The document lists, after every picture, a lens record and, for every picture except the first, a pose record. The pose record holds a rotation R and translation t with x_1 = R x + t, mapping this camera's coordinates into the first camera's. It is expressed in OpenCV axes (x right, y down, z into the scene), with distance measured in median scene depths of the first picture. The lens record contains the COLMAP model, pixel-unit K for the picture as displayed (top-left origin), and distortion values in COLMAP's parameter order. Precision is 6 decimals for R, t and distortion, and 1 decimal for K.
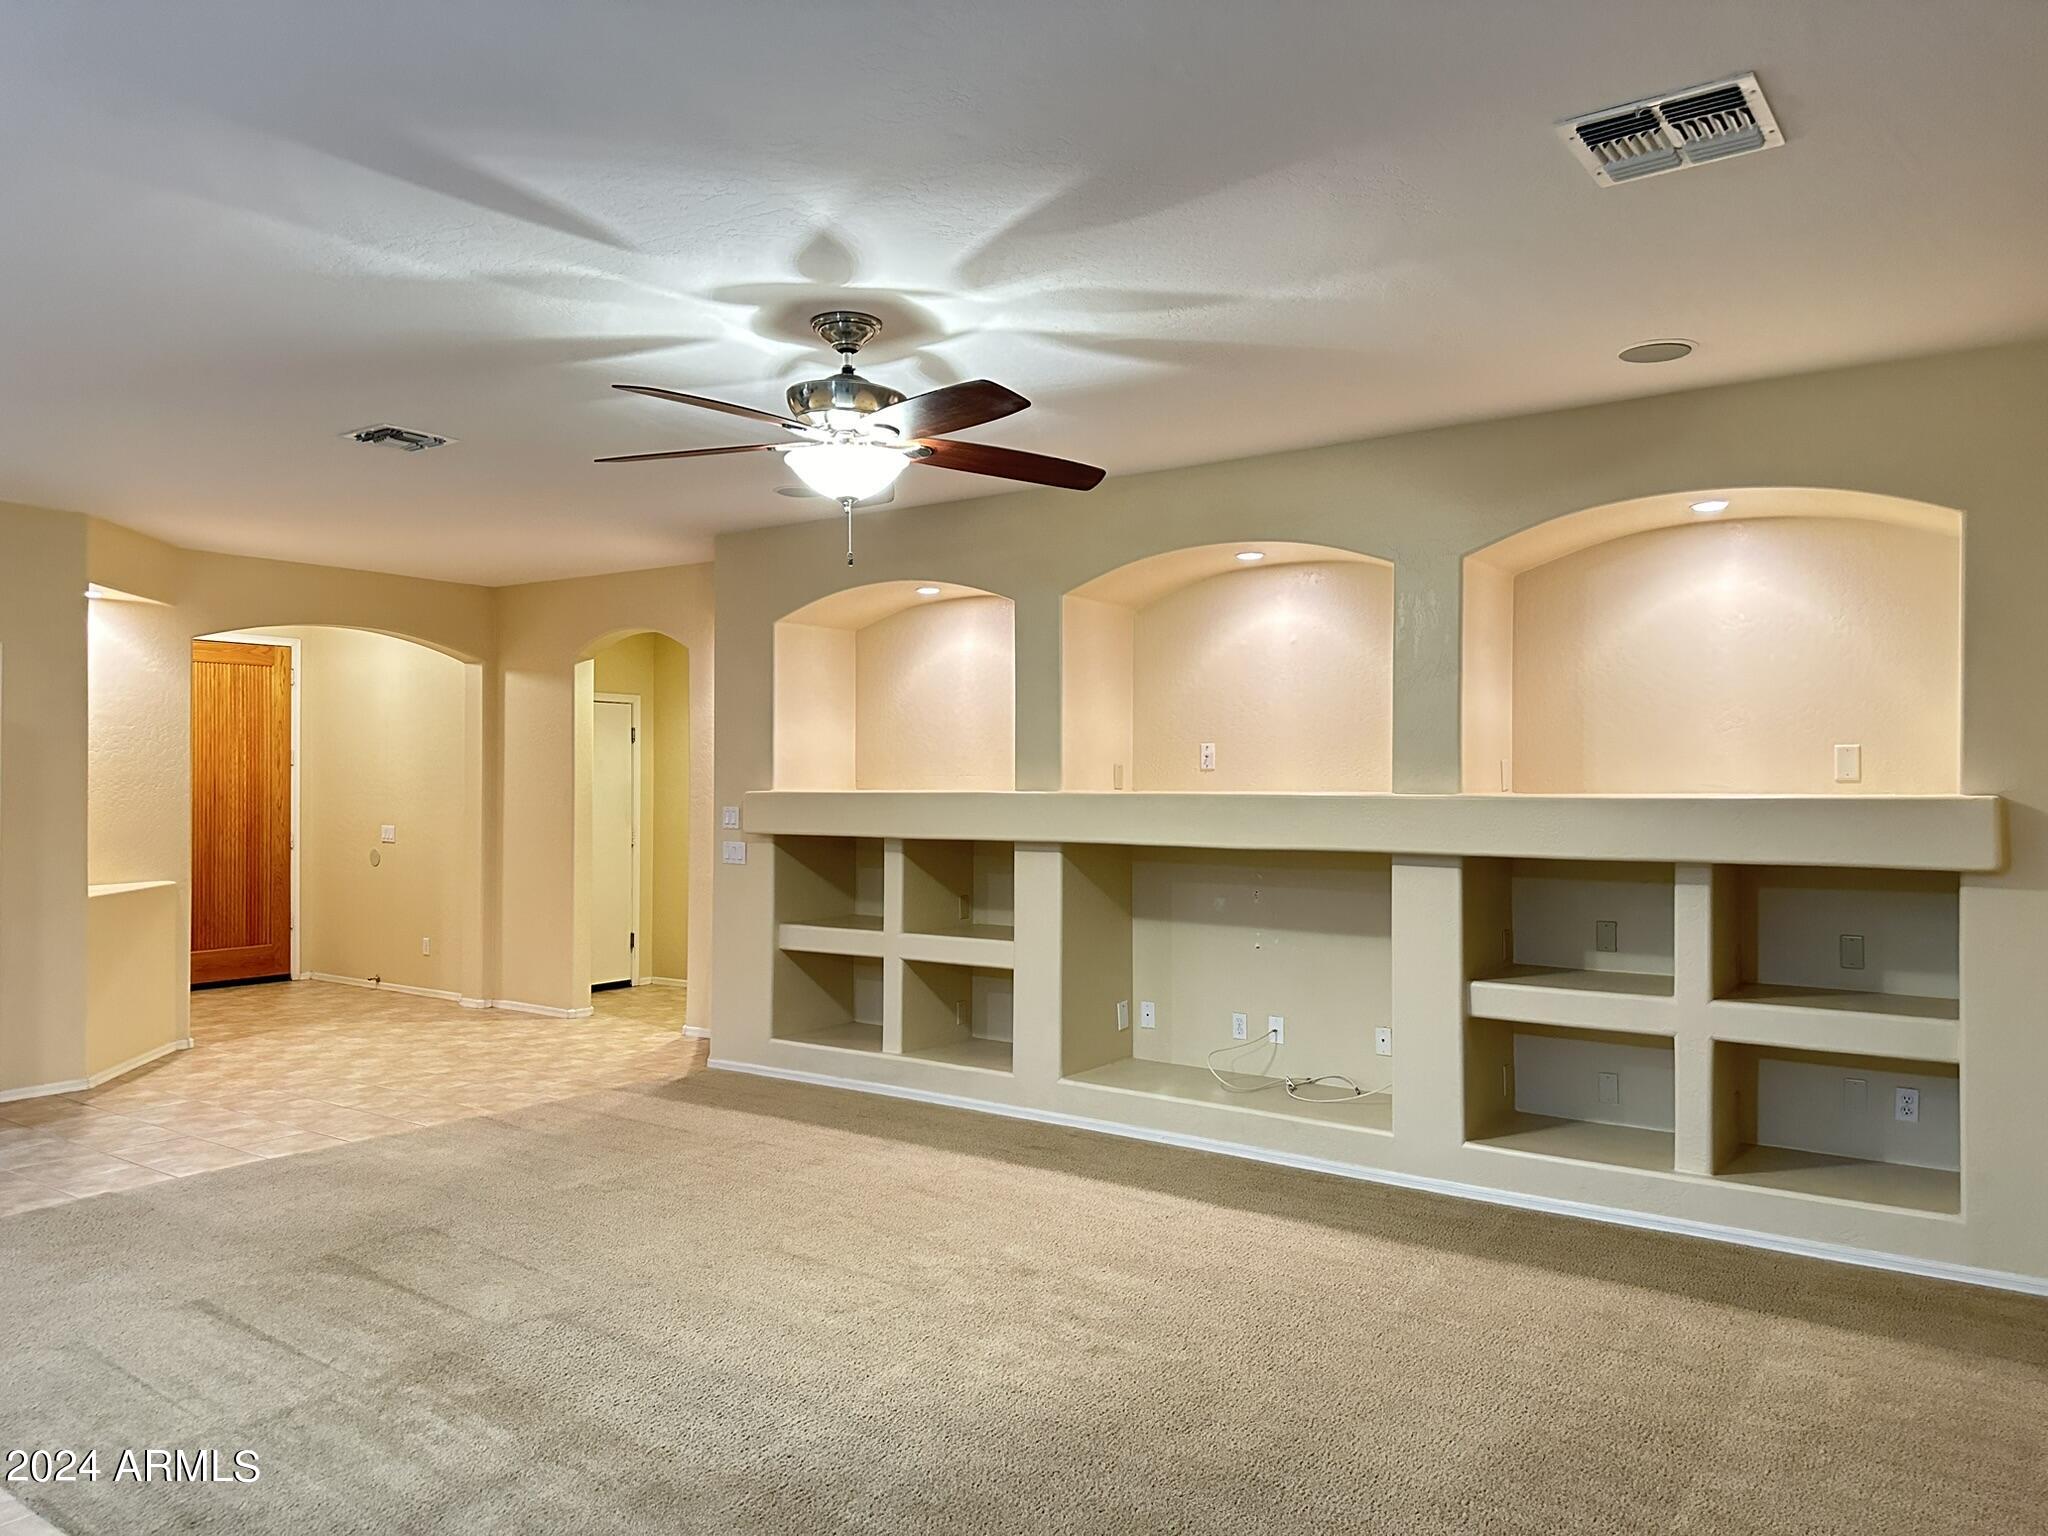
lens RADIAL K [[1444.1, 0, 1013.9], [0, 1444.1, 771.6], [0, 0, 1]] dist [0.040318, -0.028265]
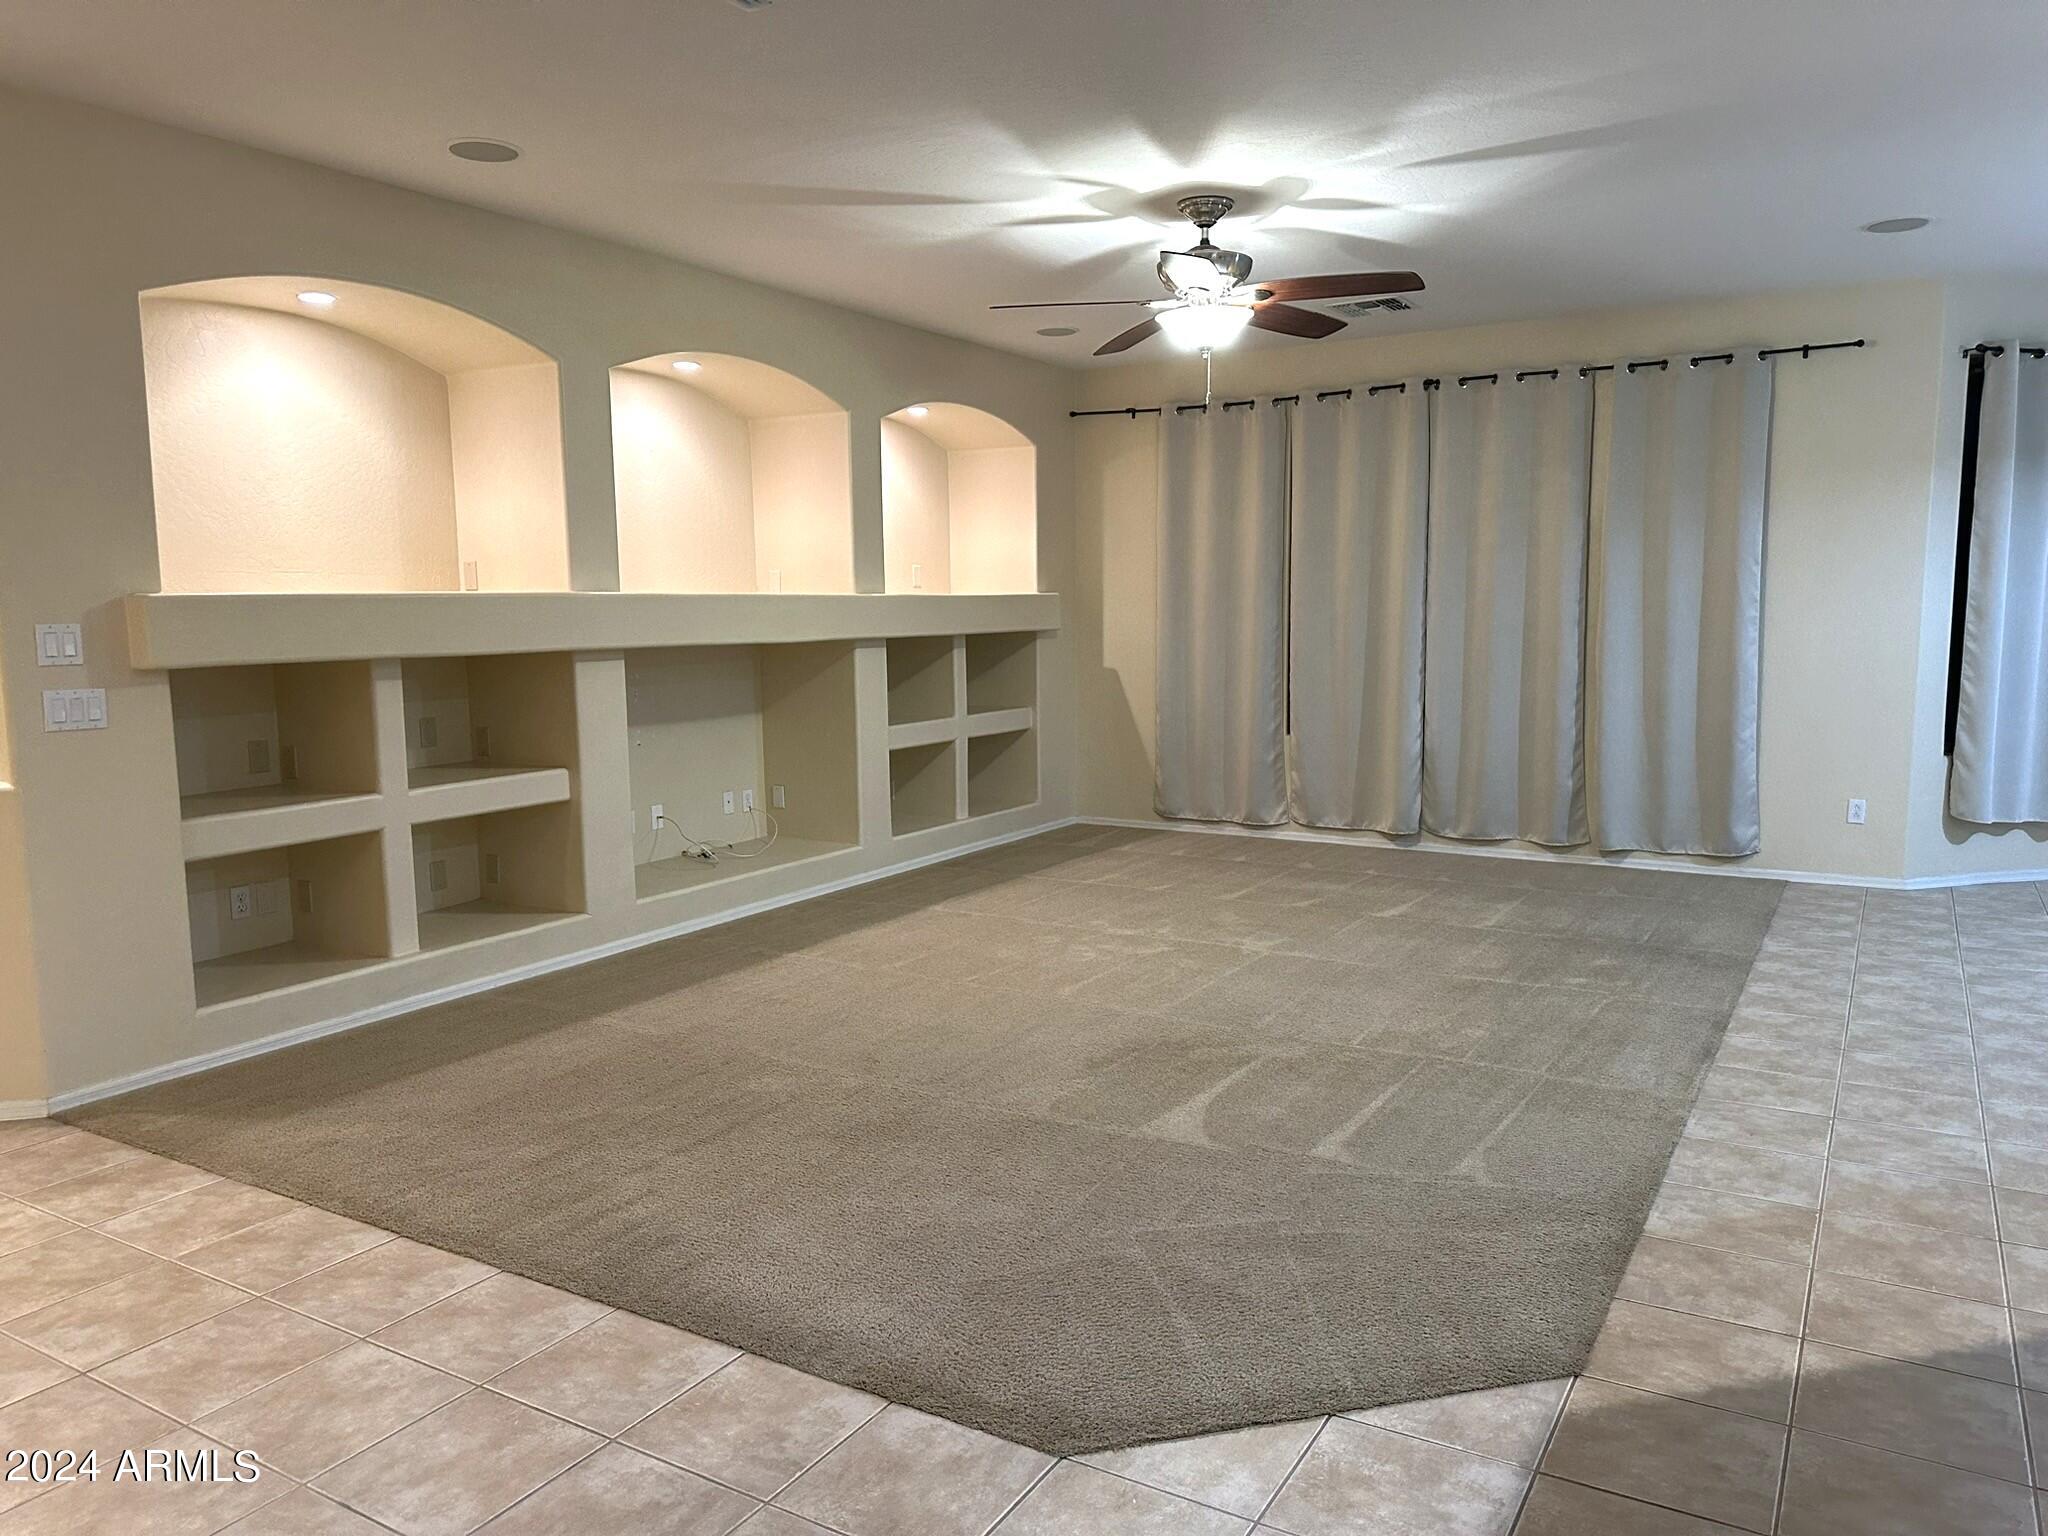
lens RADIAL K [[1444.1, 0, 1027.2], [0, 1444.1, 777.1], [0, 0, 1]] dist [0.040318, -0.028265]
pose [[-0.089510, -0.117443, 0.989038, -0.895992], [0.007067, 0.992924, 0.118544, 0.021643], [-0.995961, 0.017600, -0.088046, 0.810690]]
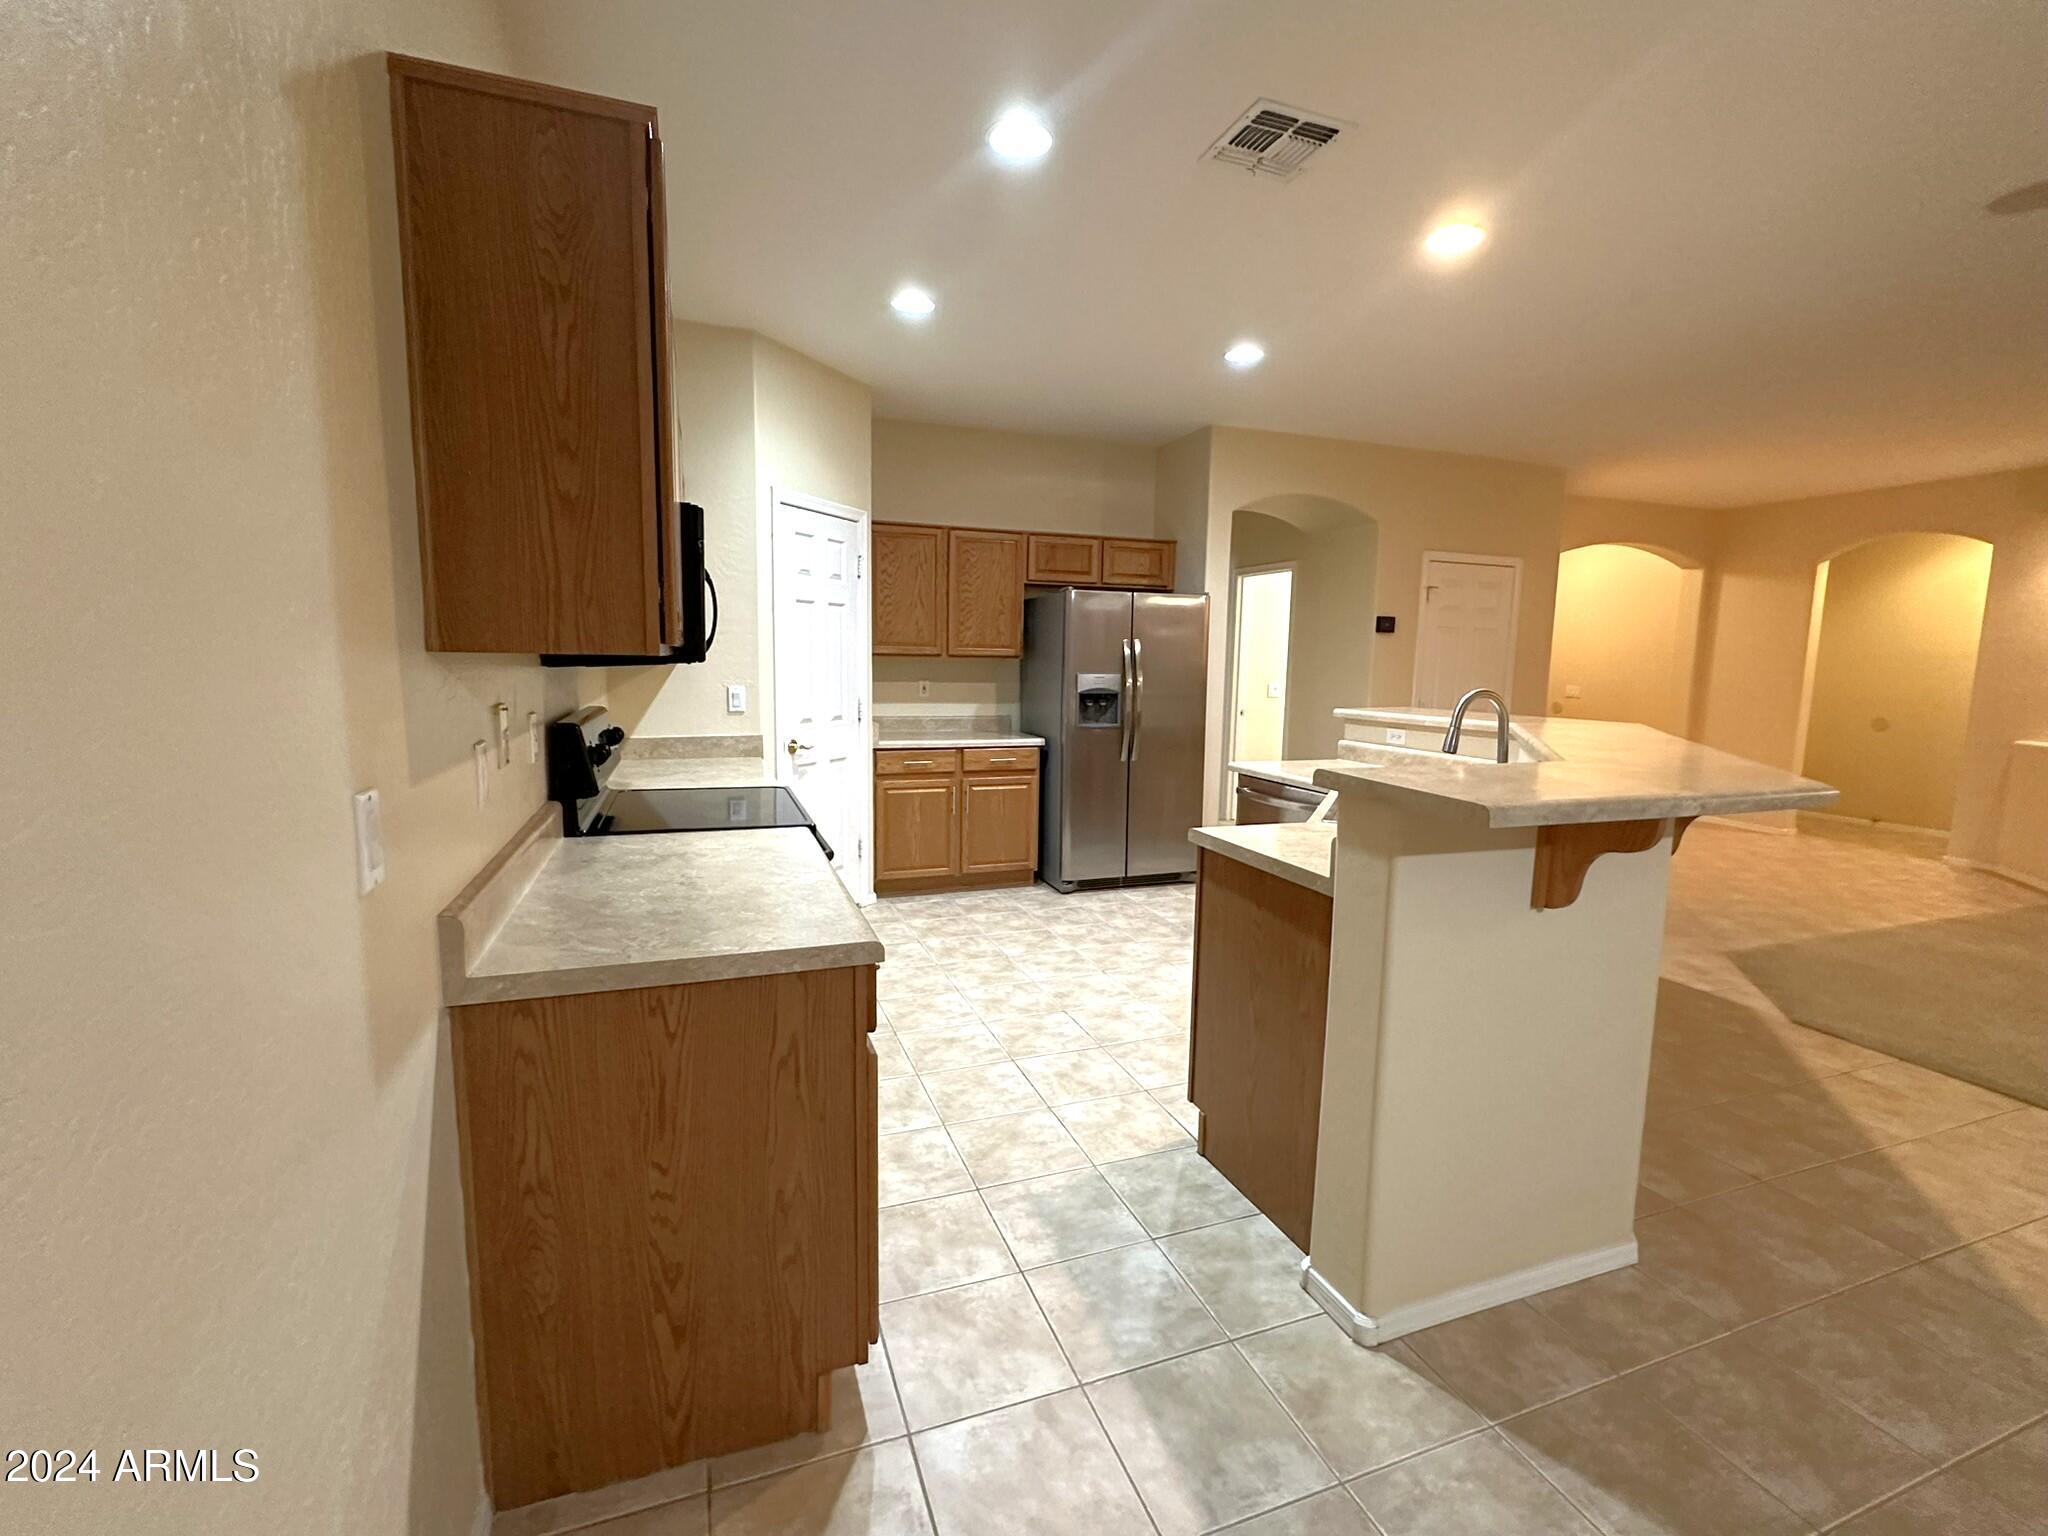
lens RADIAL K [[892.4, 0, 1025.2], [0, 892.4, 766.9], [0, 0, 1]] dist [-0.001767, 0.000659]
pose [[0.831880, 0.083465, -0.548643, -0.632053], [-0.014238, 0.991510, 0.129250, 0.015407], [0.554773, -0.099709, 0.826006, -0.081016]]
